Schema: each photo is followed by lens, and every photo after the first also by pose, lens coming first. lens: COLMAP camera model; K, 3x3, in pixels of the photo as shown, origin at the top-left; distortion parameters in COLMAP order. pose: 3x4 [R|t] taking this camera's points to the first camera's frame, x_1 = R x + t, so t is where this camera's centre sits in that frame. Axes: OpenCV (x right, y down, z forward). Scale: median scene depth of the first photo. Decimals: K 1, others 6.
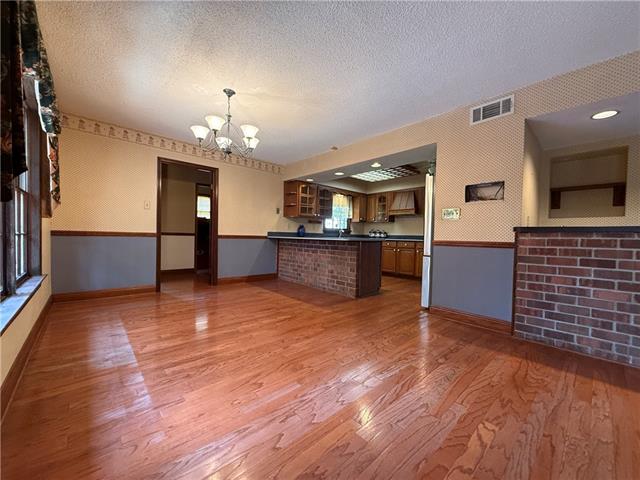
lens RADIAL K [[257.1, 0, 320.2], [0, 257.1, 240.2], [0, 0, 1]] dist [0.000372, 0.000046]
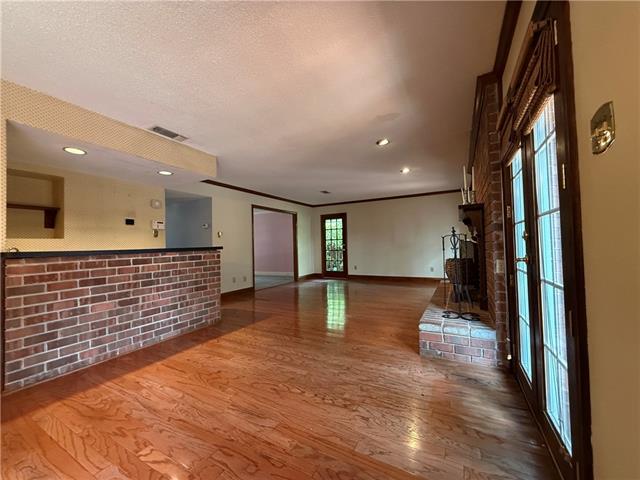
lens RADIAL K [[257.1, 0, 319.4], [0, 257.1, 238.9], [0, 0, 1]] dist [0.000372, 0.000046]
pose [[-0.327469, 0.012212, 0.944783, -0.342259], [0.035319, 0.999376, -0.000676, -0.065624], [-0.944202, 0.033147, -0.327696, 0.397673]]
